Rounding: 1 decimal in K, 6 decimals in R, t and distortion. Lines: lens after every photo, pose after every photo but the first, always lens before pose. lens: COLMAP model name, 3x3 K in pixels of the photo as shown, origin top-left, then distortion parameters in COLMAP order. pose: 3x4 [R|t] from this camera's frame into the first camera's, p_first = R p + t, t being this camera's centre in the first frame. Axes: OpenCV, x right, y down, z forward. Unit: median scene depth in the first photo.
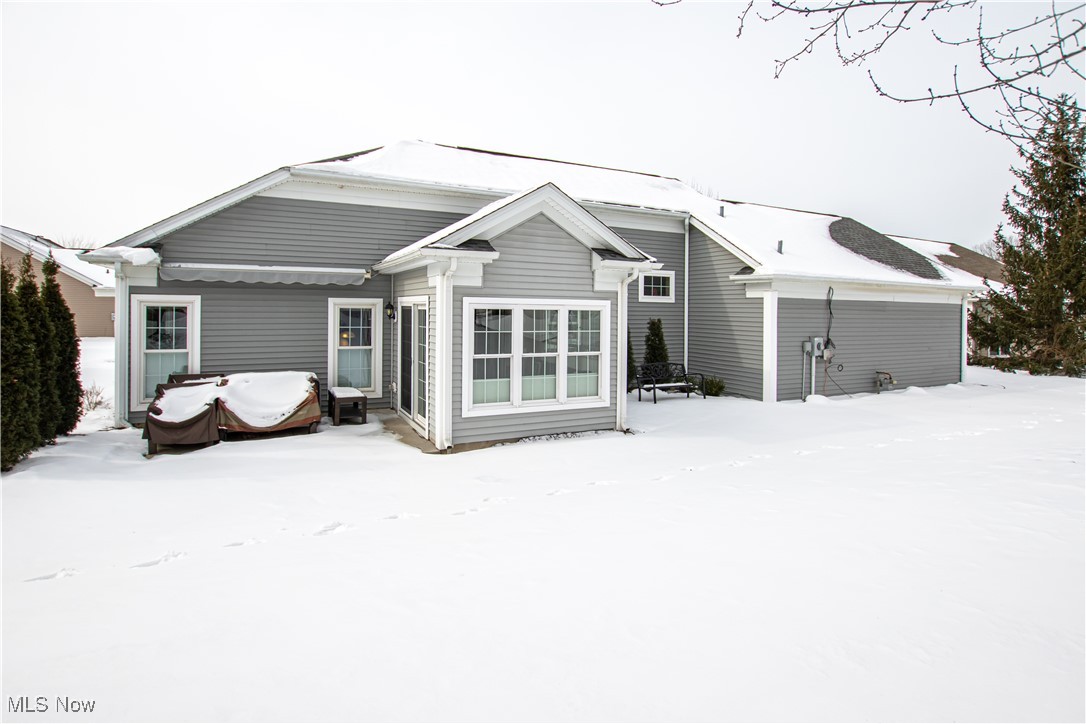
lens RADIAL K [[521.4, 0, 539.4], [0, 521.4, 306.5], [0, 0, 1]] dist [-0.000660, 0.000018]
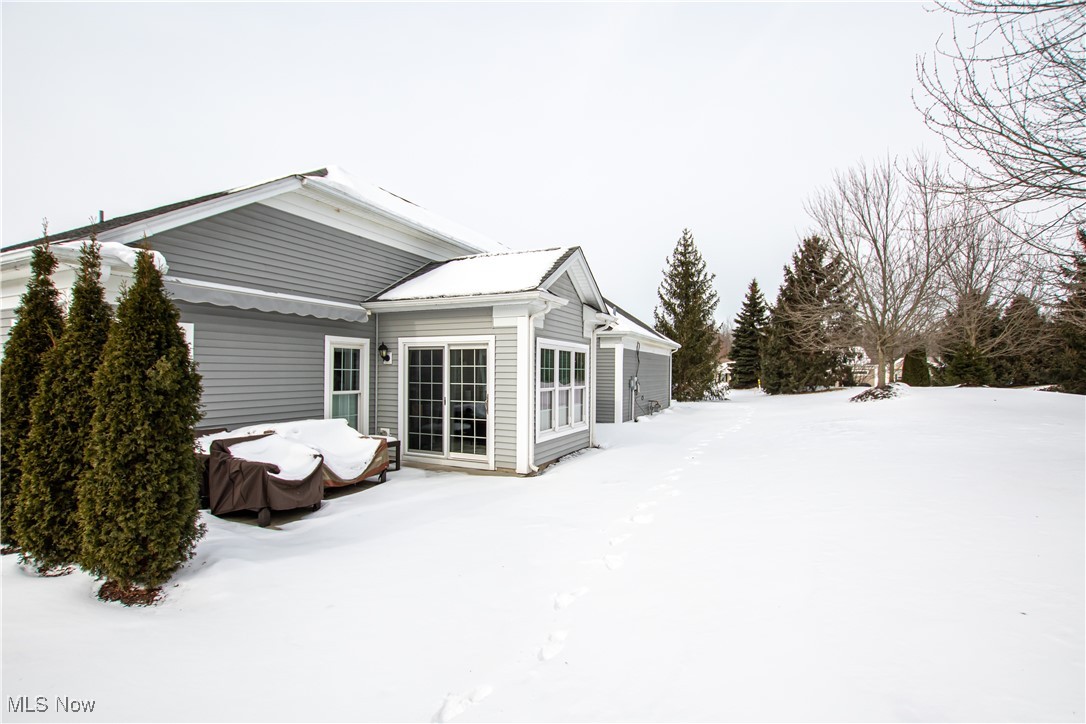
lens RADIAL K [[507.5, 0, 543.0], [0, 507.5, 362.0], [0, 0, 1]] dist [0.000729, -0.000053]
pose [[0.755728, 0.004828, 0.654868, -0.683852], [0.002337, 0.999947, -0.010069, 0.037538], [-0.654881, 0.009140, 0.755676, 0.125189]]
